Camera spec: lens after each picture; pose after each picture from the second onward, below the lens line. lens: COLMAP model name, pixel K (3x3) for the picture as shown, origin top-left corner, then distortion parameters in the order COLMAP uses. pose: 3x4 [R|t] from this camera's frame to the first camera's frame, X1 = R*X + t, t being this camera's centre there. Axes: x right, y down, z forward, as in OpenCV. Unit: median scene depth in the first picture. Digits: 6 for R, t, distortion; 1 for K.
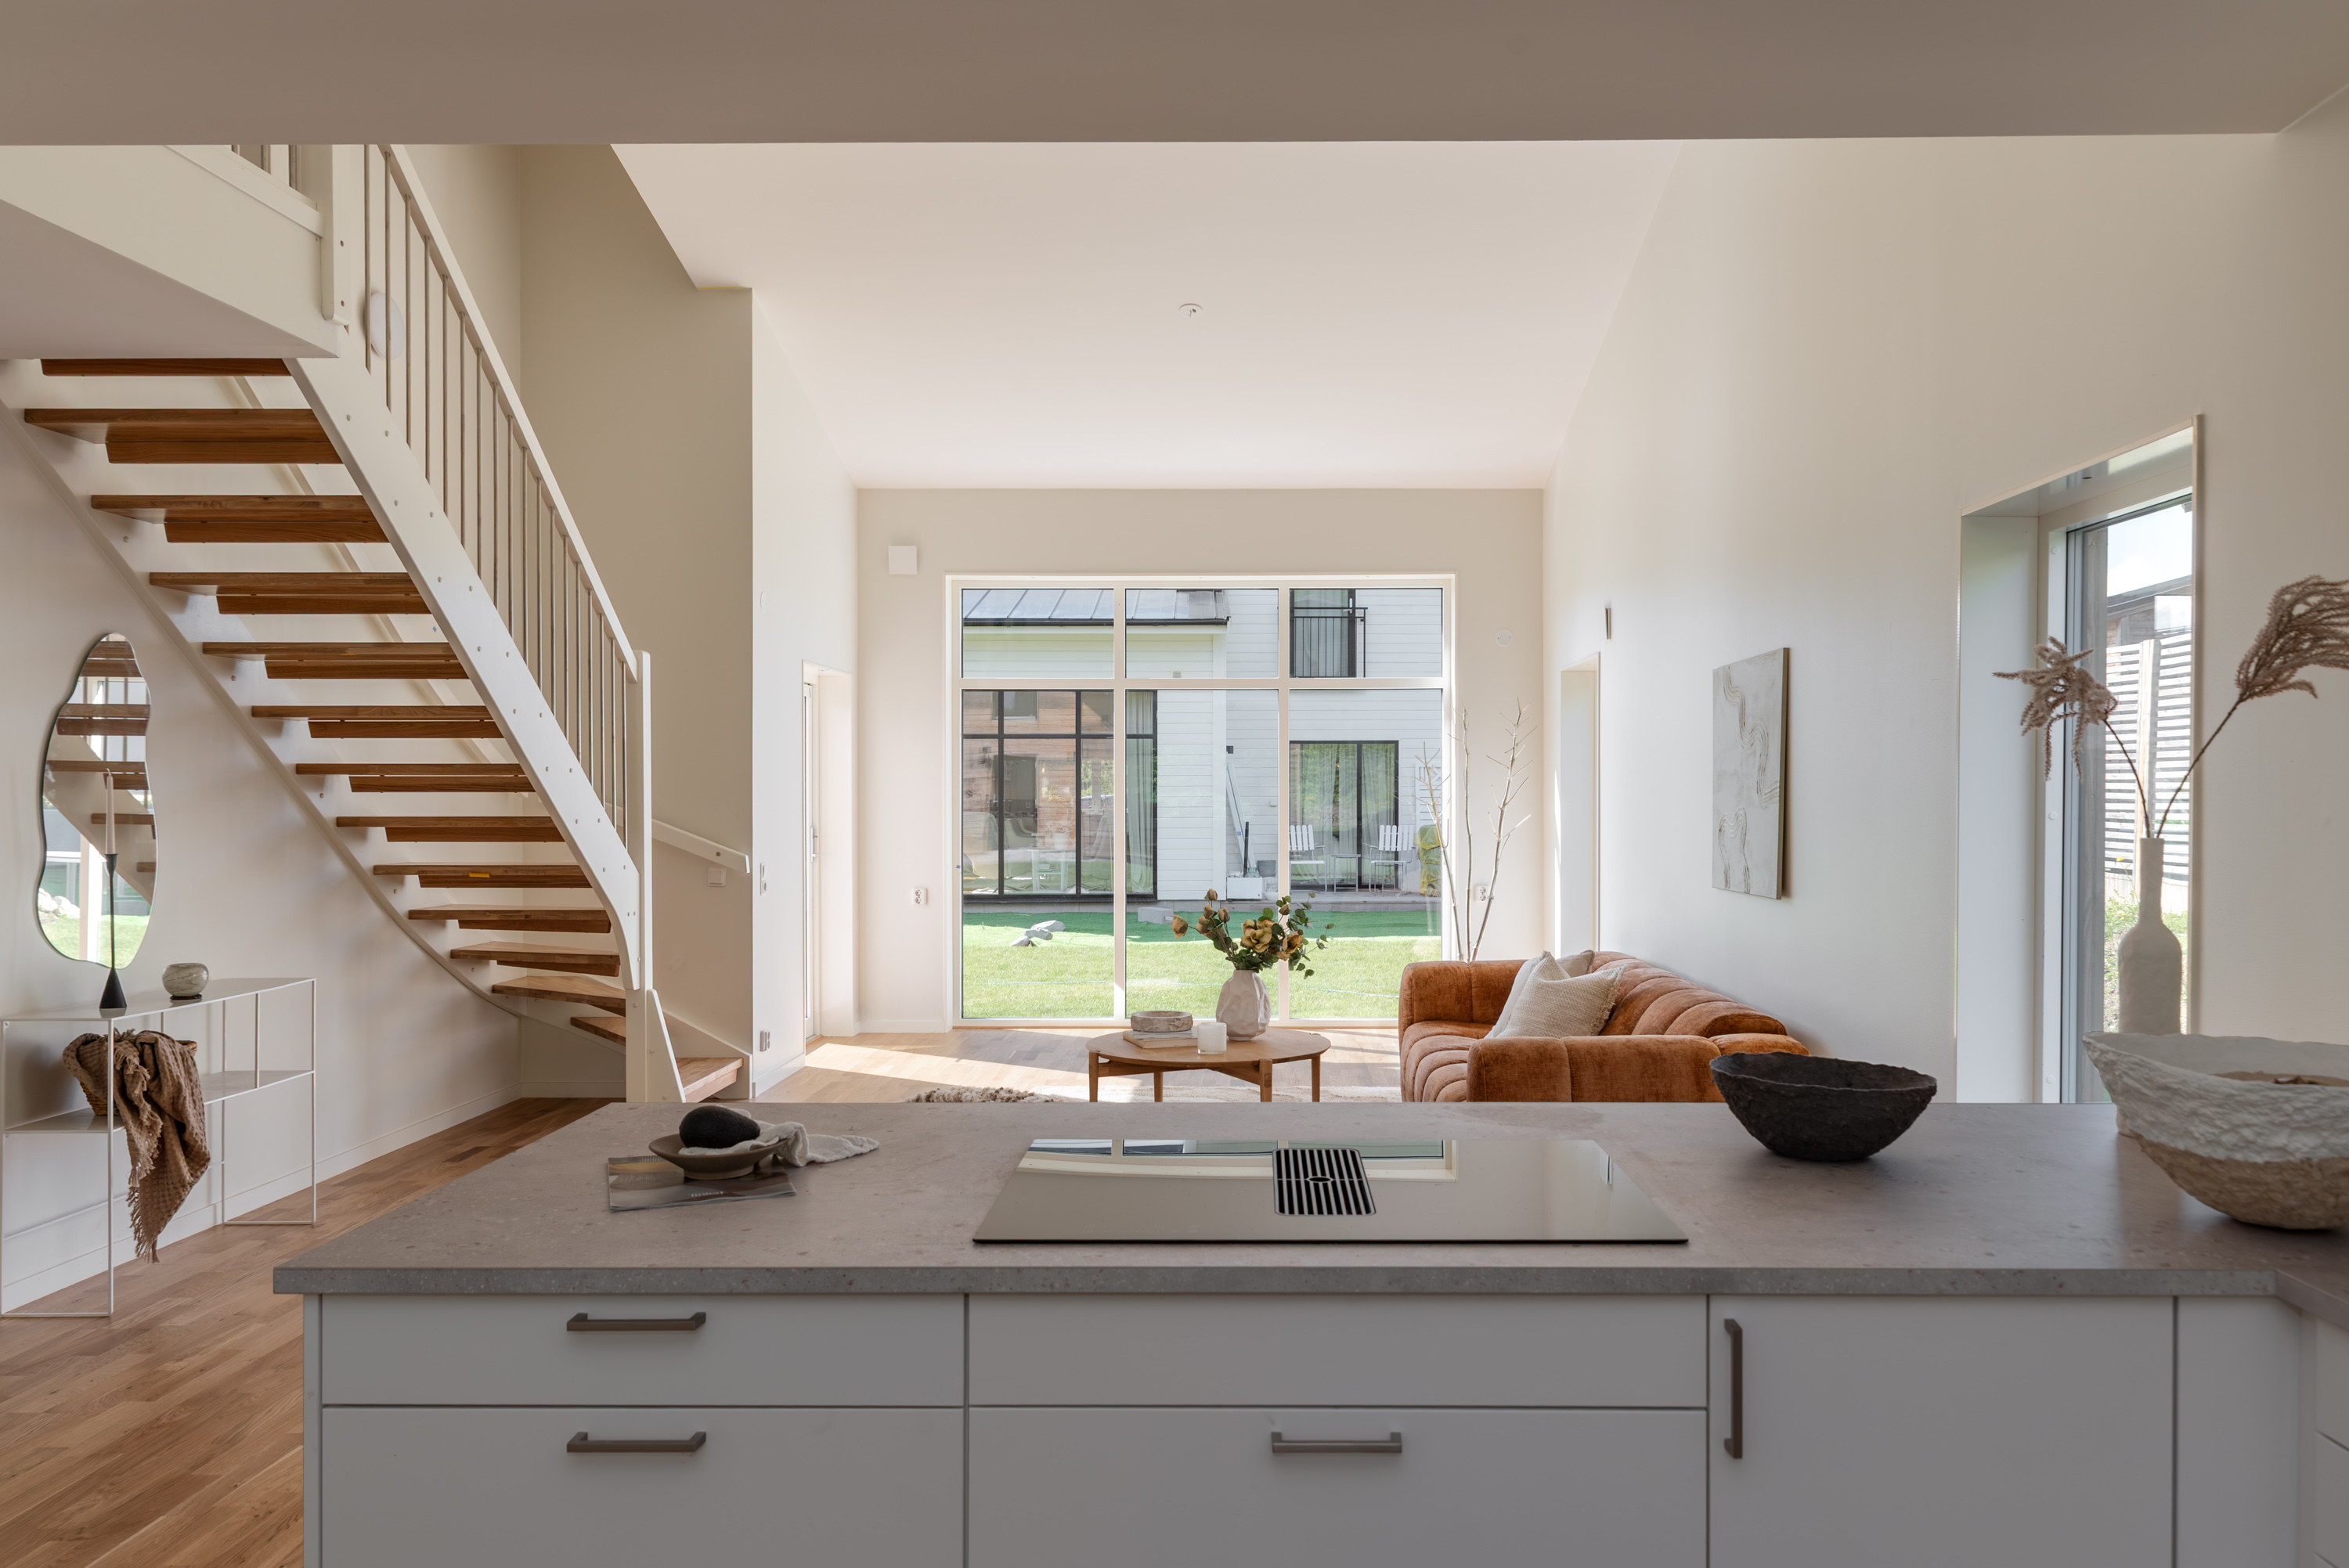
lens RADIAL K [[1631.7, 0, 1258.6], [0, 1631.7, 789.2], [0, 0, 1]] dist [-0.001348, -0.002403]
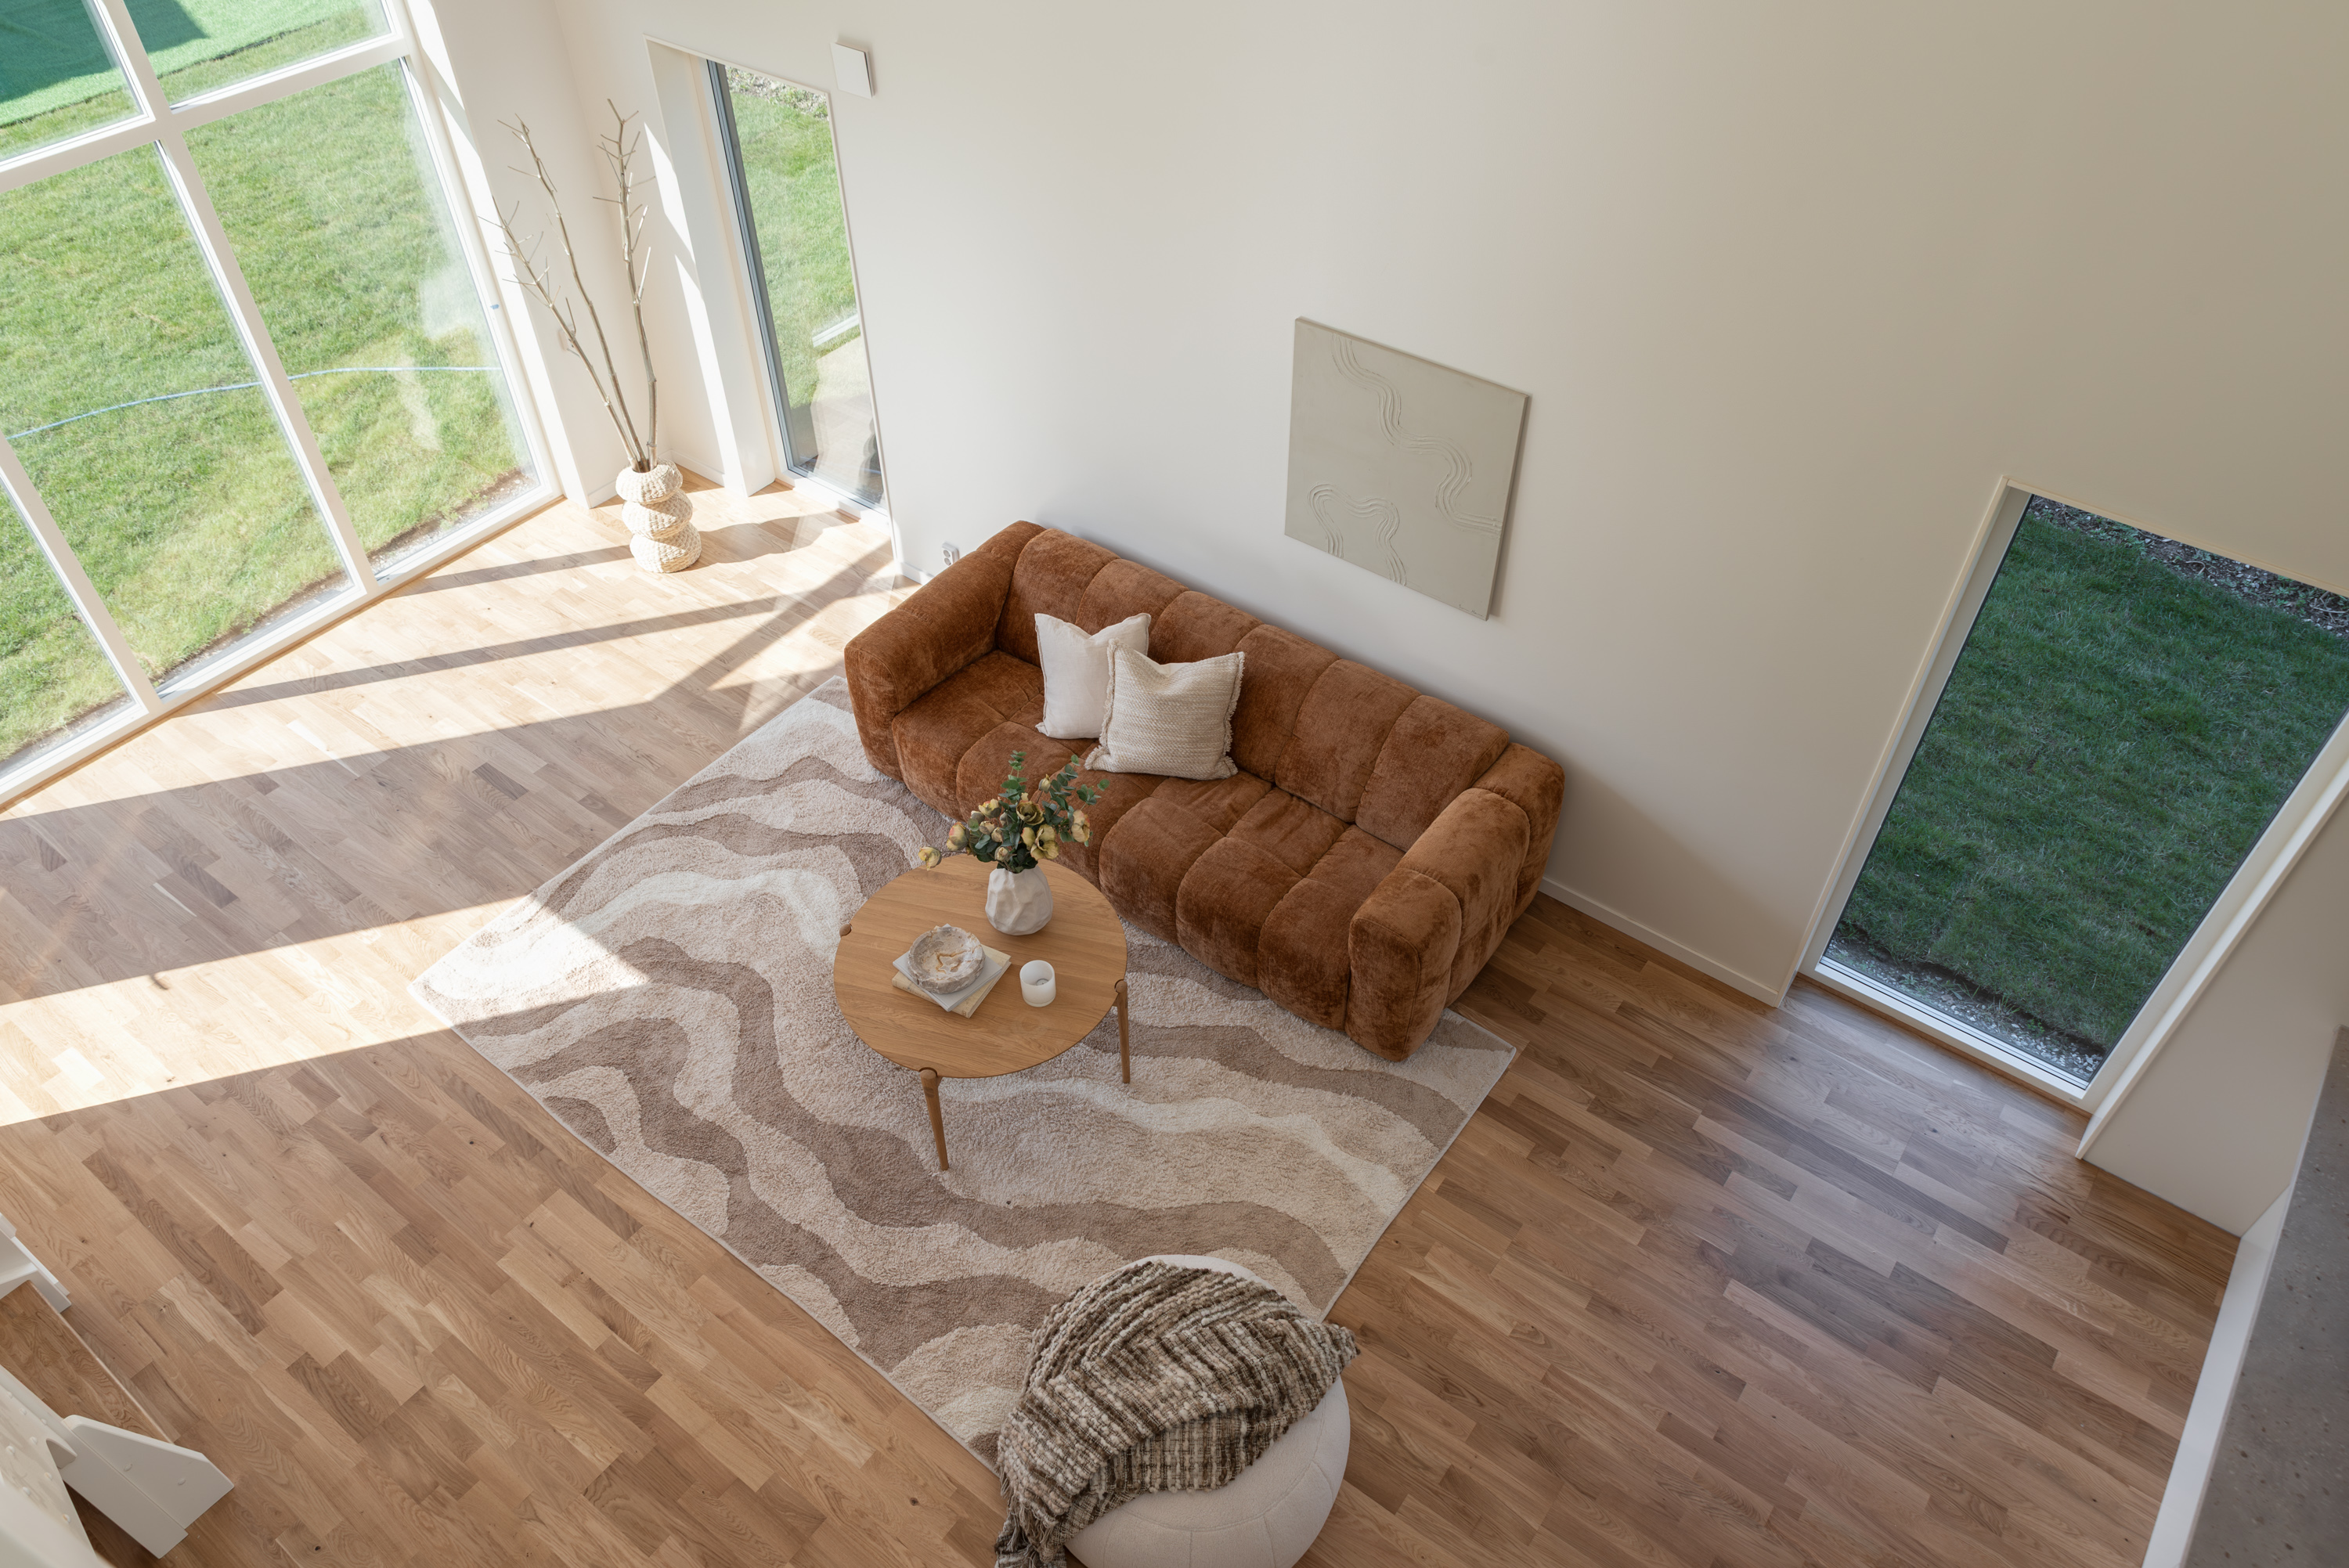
lens RADIAL K [[1586.2, 0, 1170.4], [0, 1586.2, 792.2], [0, 0, 1]] dist [0.005483, -0.005023]
pose [[0.599721, -0.559942, 0.571664, -0.297919], [-0.001128, 0.713801, 0.700347, -0.383694], [-0.800208, -0.420658, 0.427450, 0.481203]]
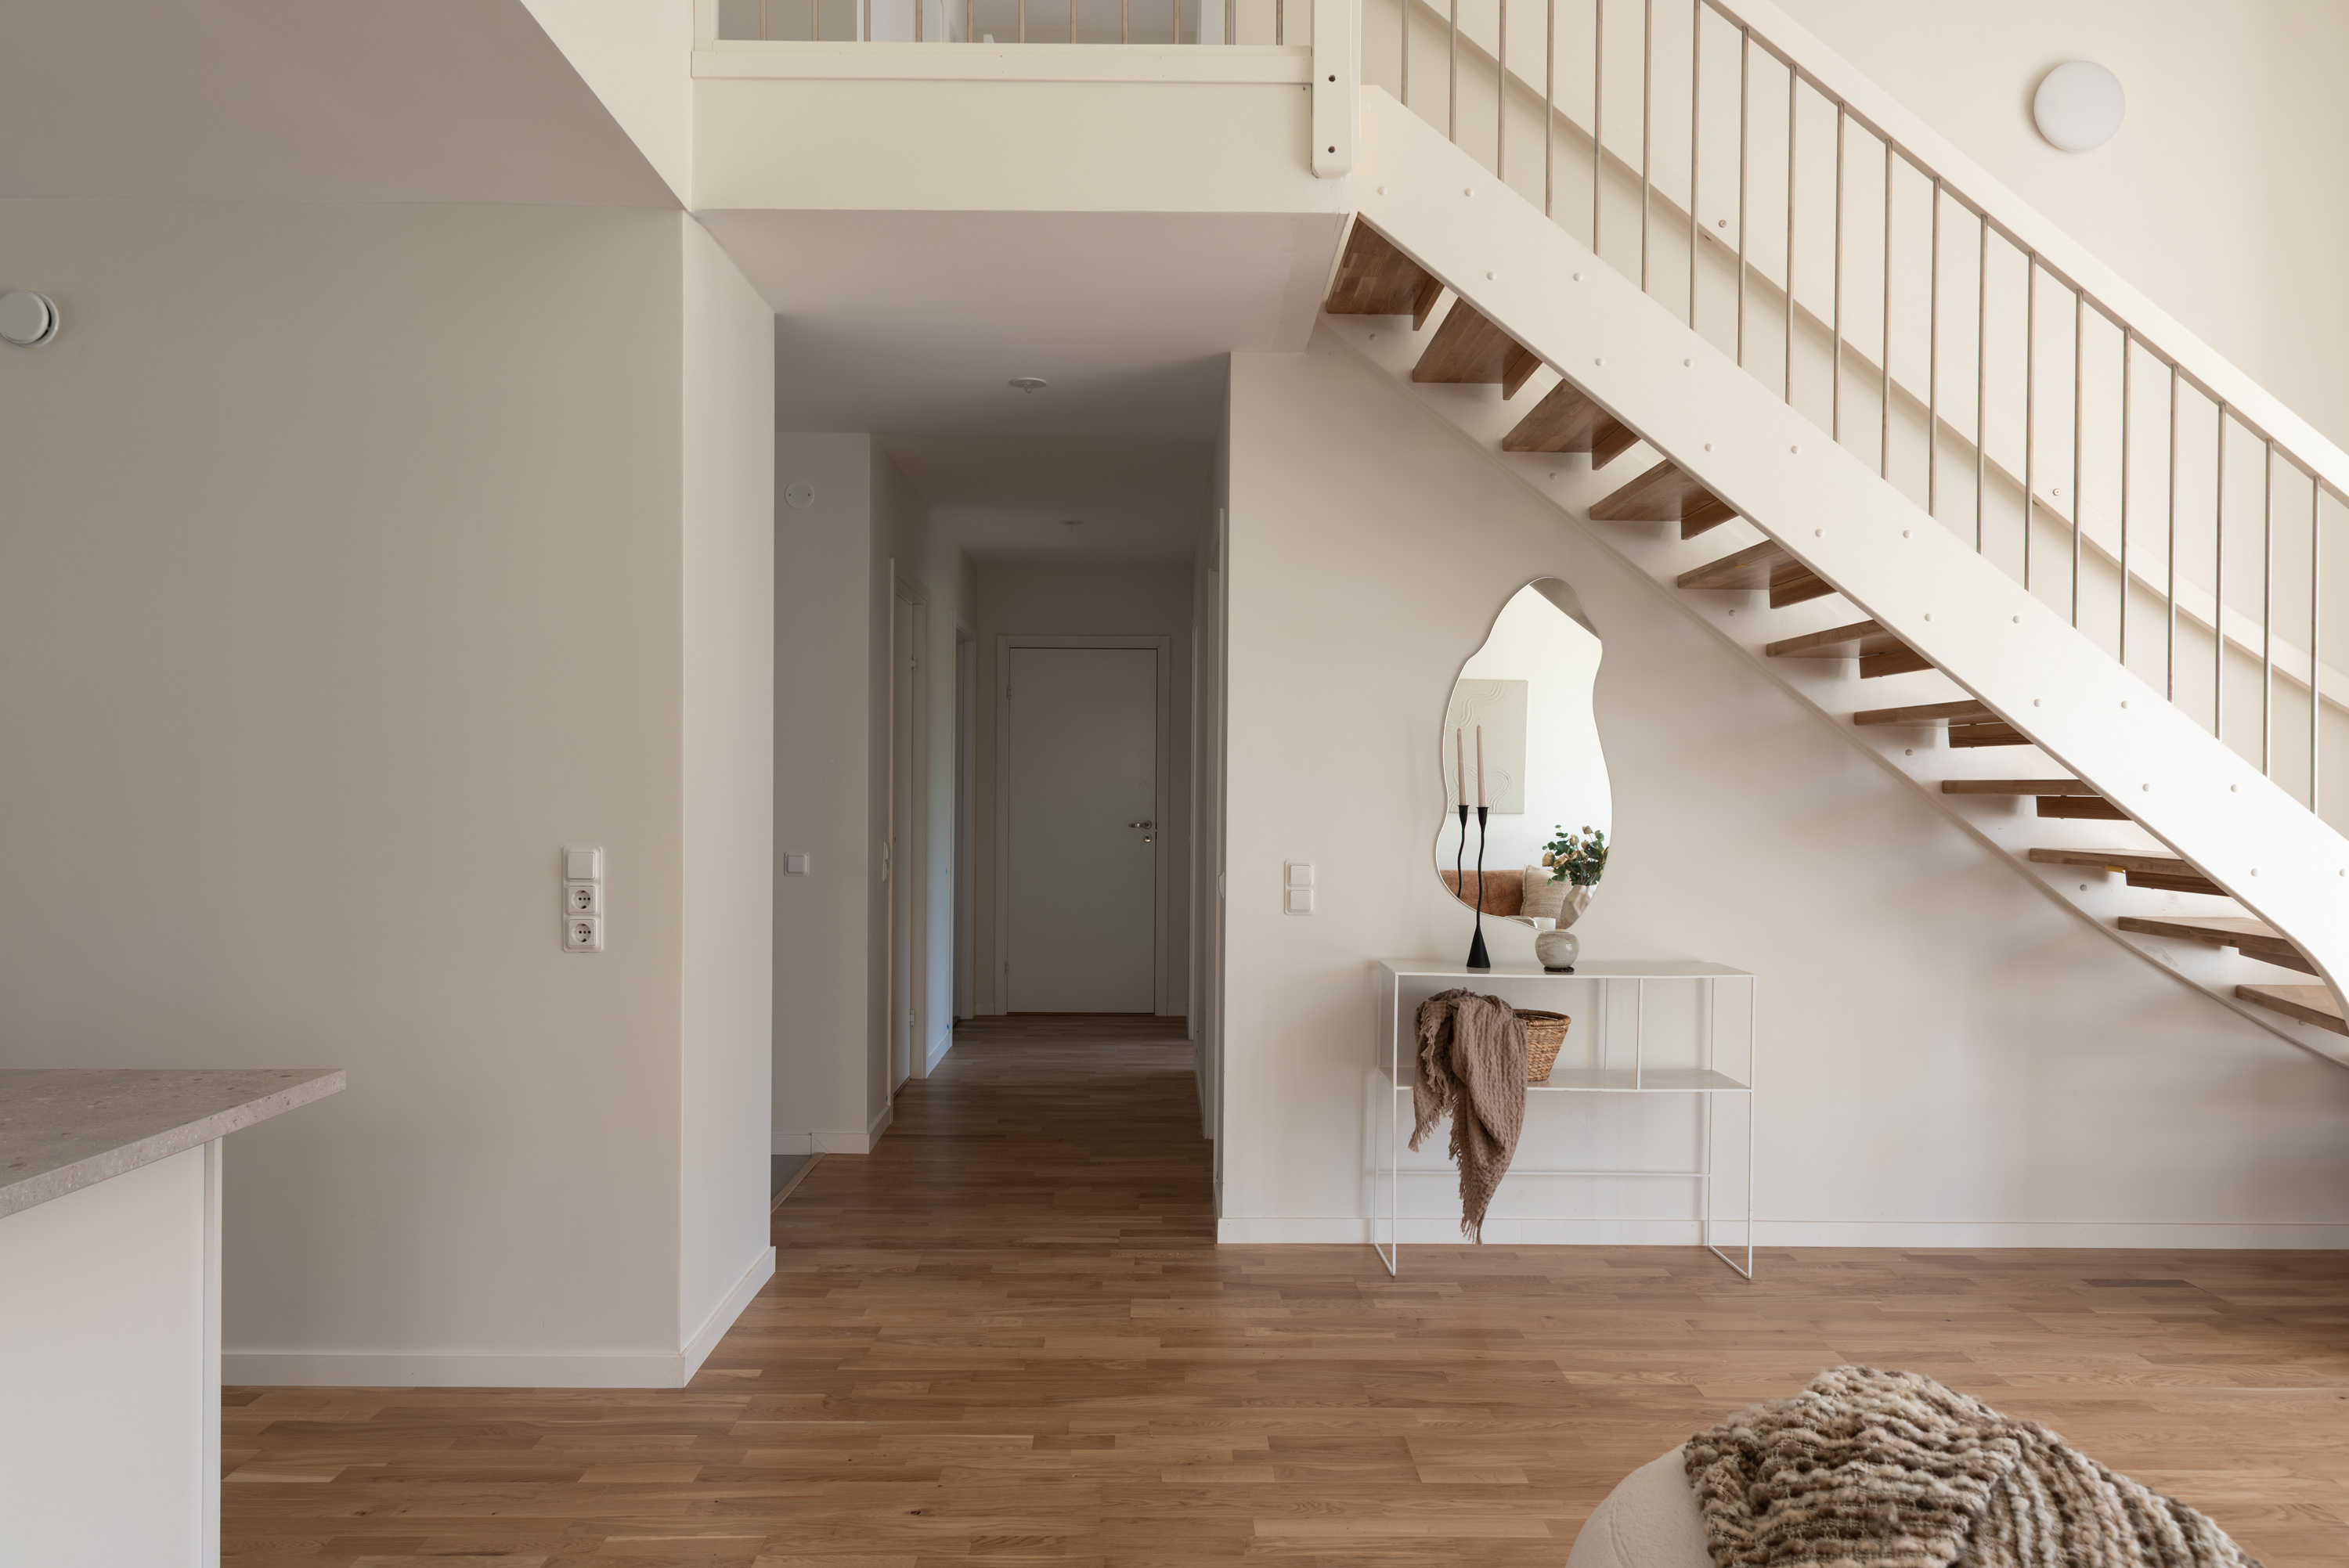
lens RADIAL K [[1586.2, 0, 1170.4], [0, 1586.2, 792.2], [0, 0, 1]] dist [0.005483, -0.005023]
pose [[0.011644, 0.005898, -0.999915, 0.141750], [-0.008483, 0.999947, 0.005799, 0.017145], [0.999896, 0.008414, 0.011694, 0.501941]]
